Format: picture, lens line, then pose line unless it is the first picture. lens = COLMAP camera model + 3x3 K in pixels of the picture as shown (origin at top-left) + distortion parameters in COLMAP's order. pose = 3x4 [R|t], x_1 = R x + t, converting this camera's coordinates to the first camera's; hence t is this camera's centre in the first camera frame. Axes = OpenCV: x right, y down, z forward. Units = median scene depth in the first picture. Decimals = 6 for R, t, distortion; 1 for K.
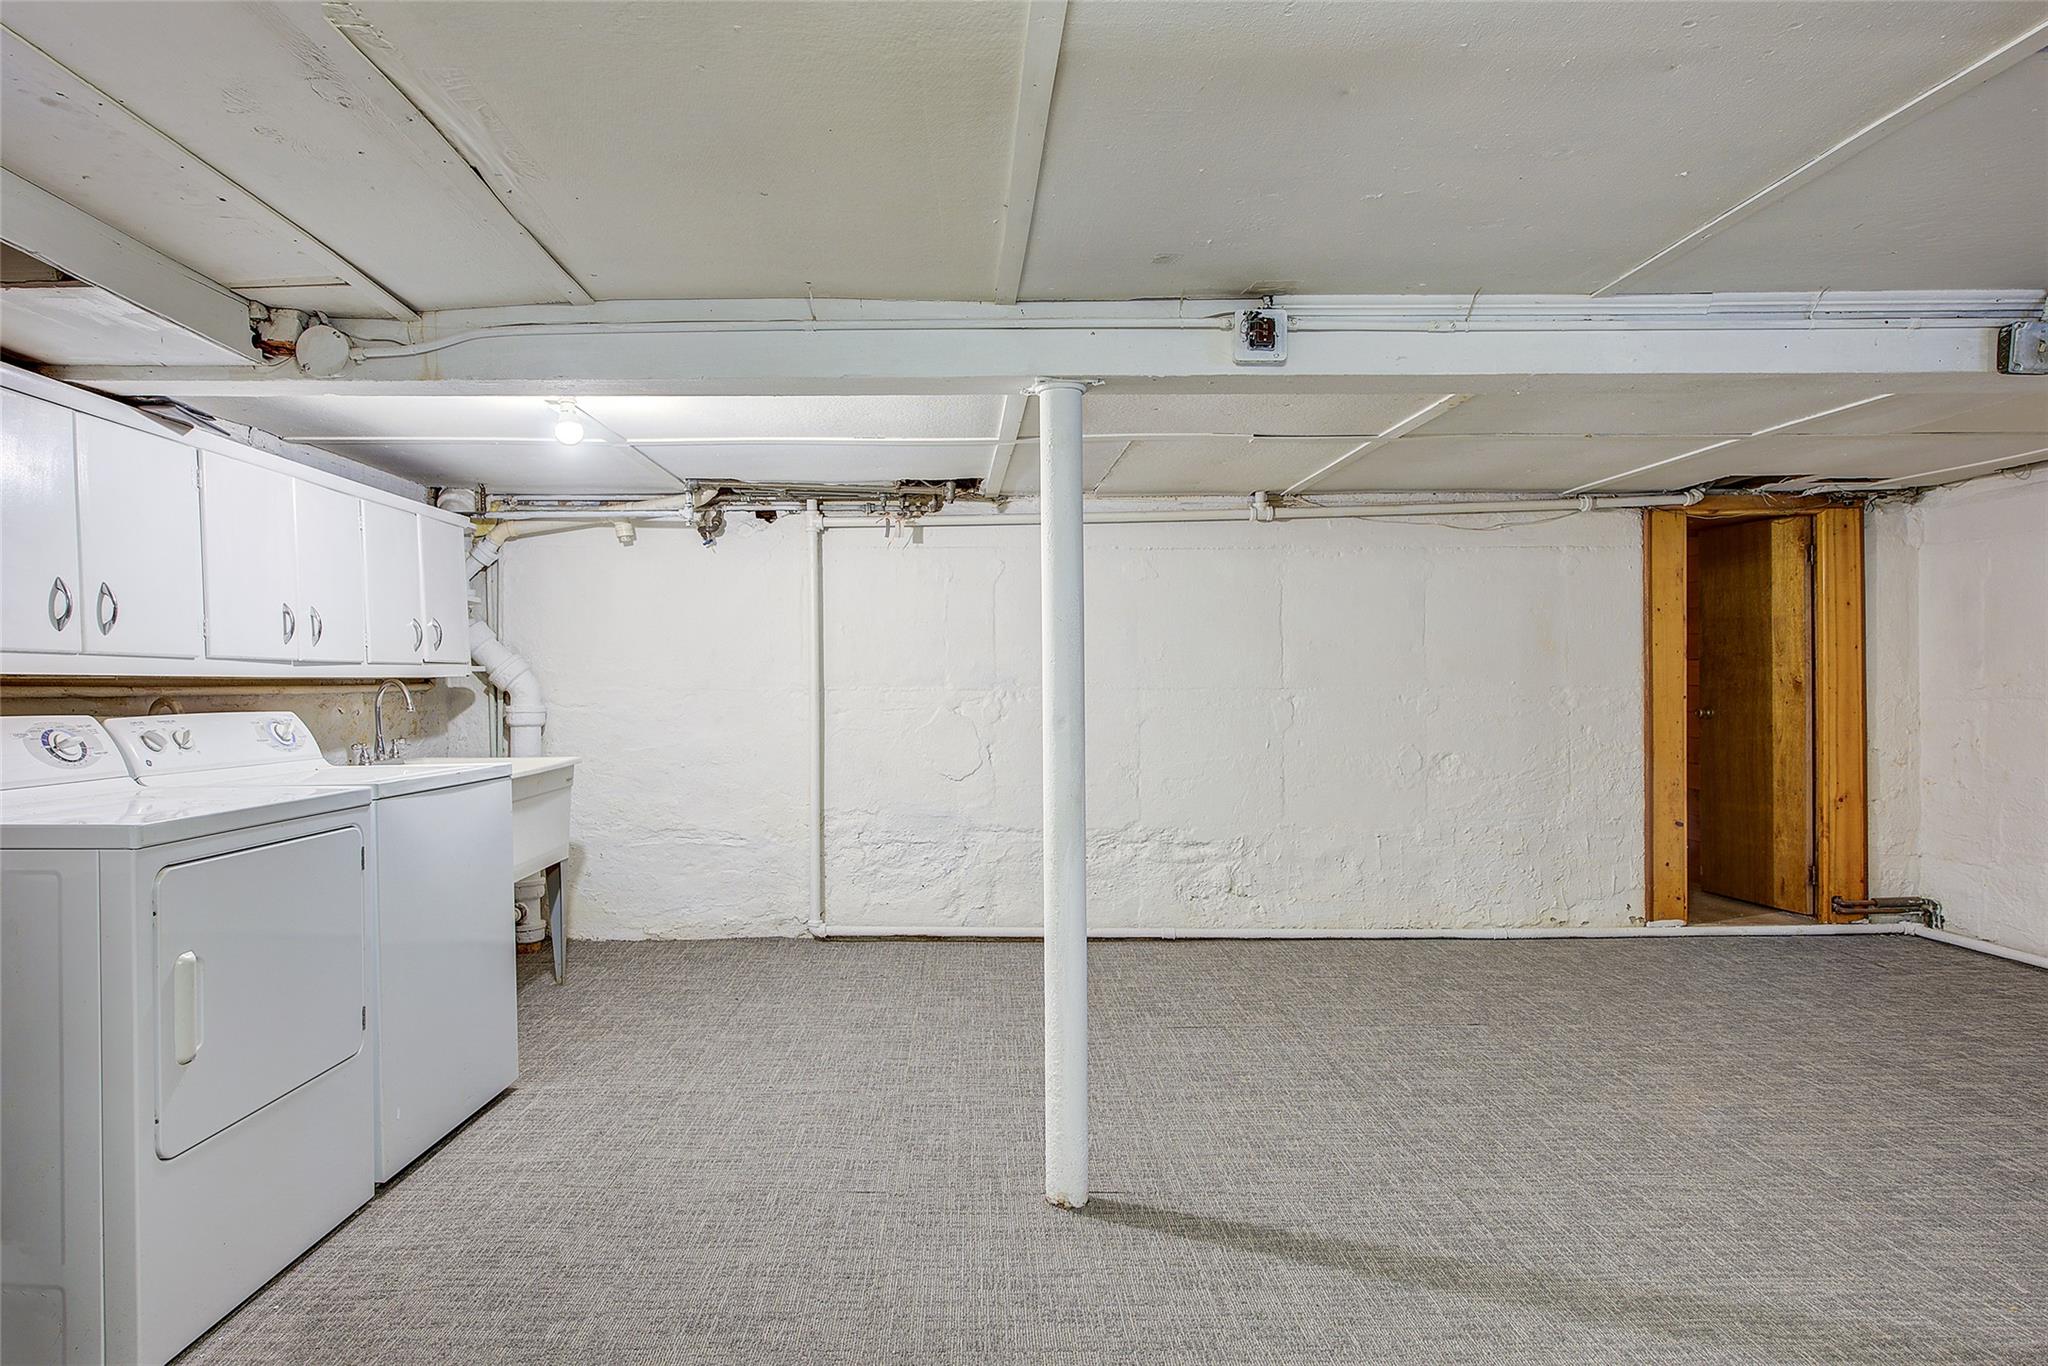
lens RADIAL K [[1143.4, 0, 1013.3], [0, 1143.4, 682.8], [0, 0, 1]] dist [0.000718, 0.000013]
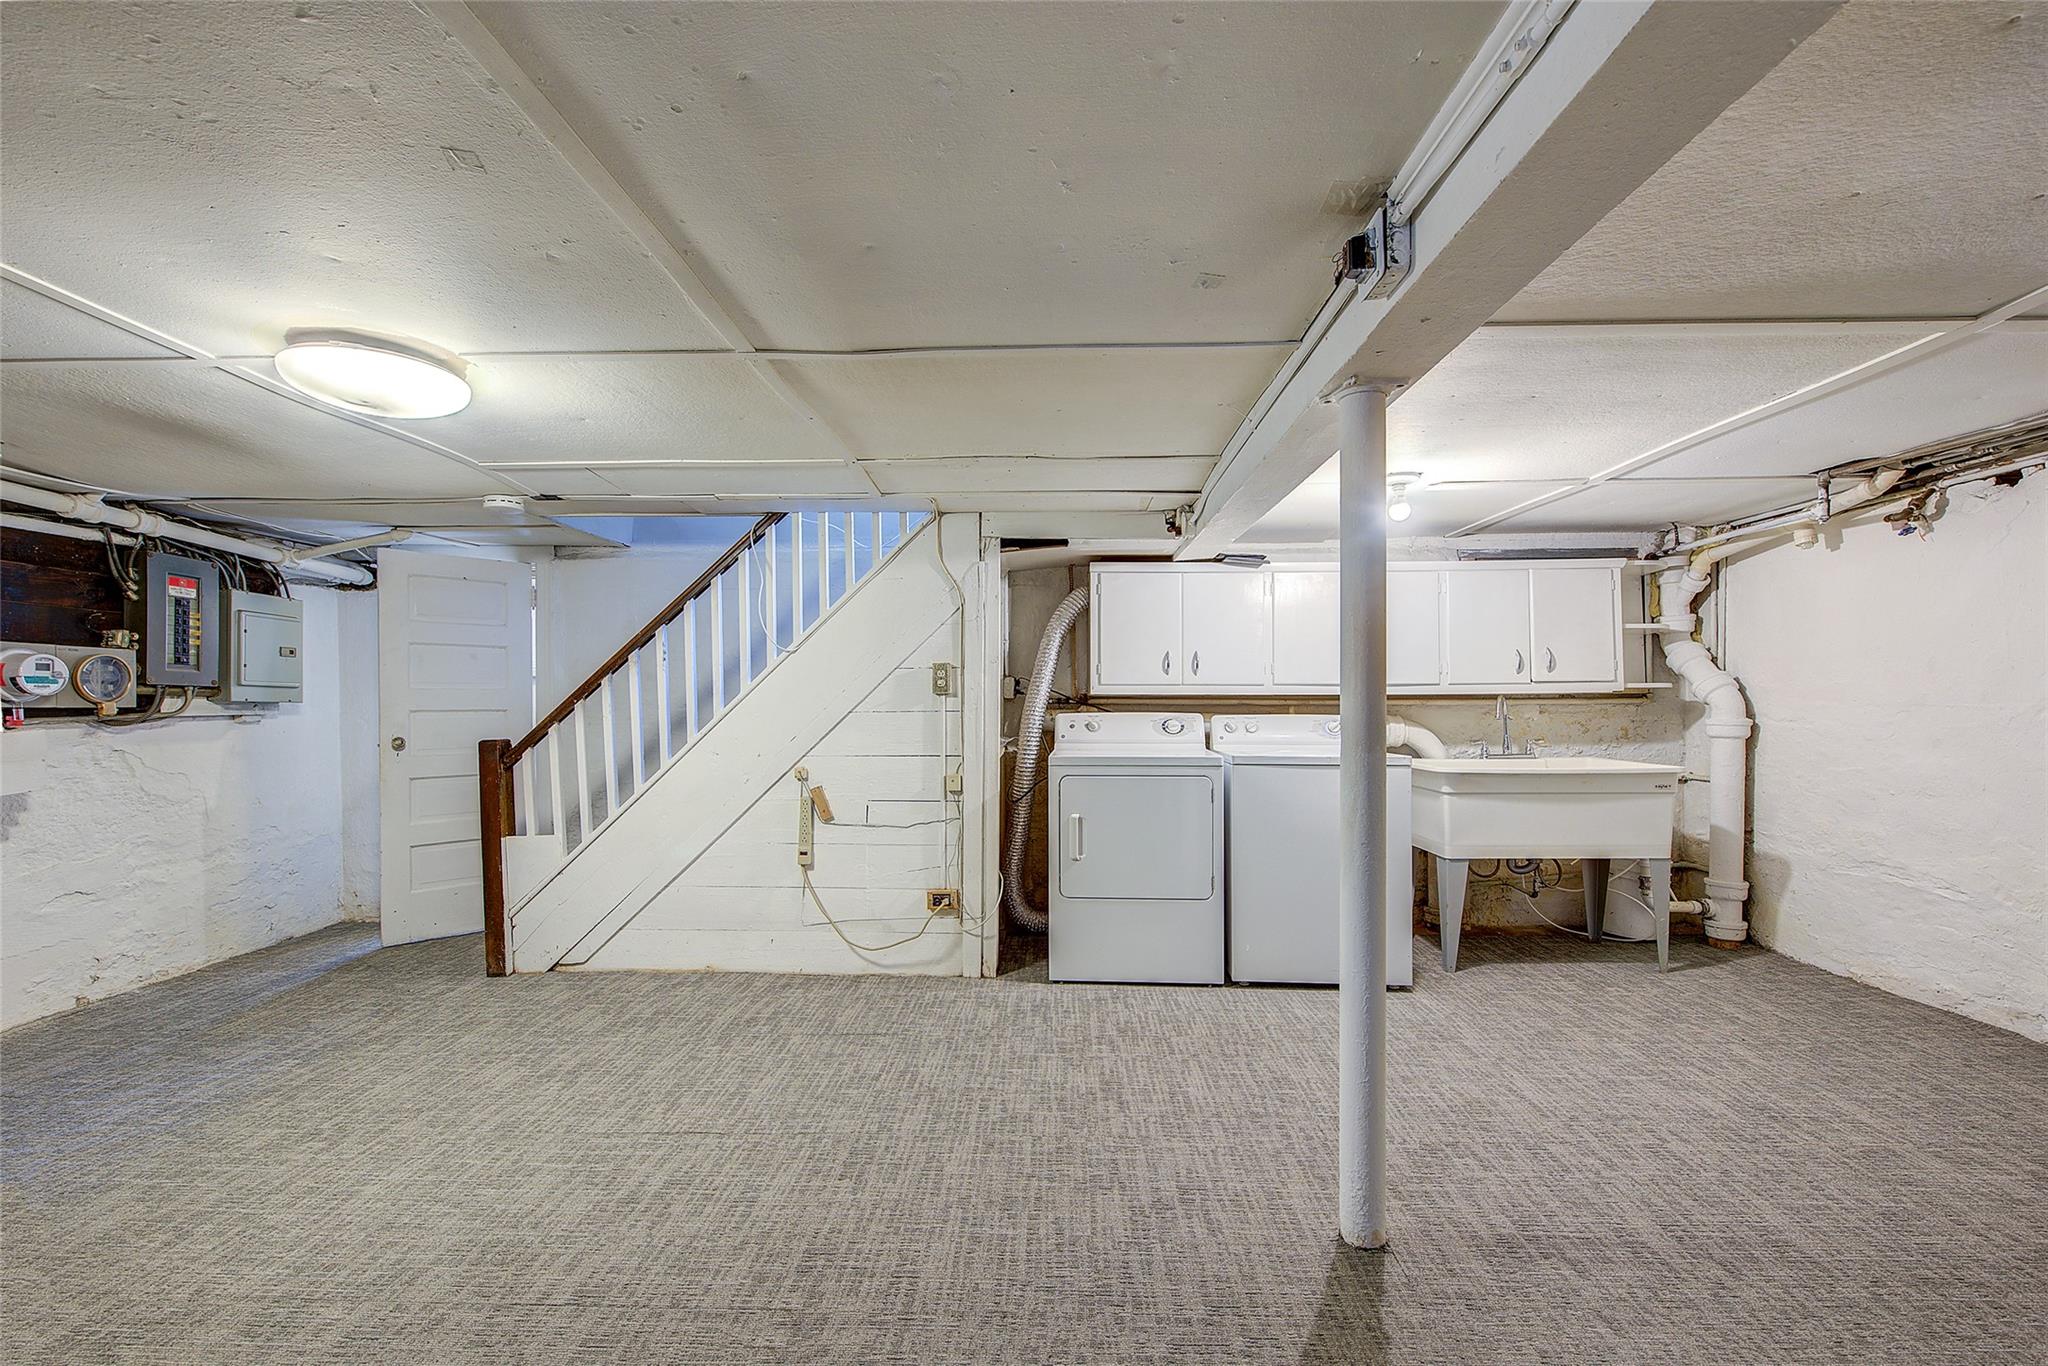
lens RADIAL K [[824.4, 0, 1014.4], [0, 824.4, 701.7], [0, 0, 1]] dist [0.000627, 0.000028]
pose [[-0.048942, 0.007080, -0.998777, 0.376271], [0.002473, 0.999973, 0.006967, -0.002809], [0.998799, -0.002129, -0.048958, 0.369586]]
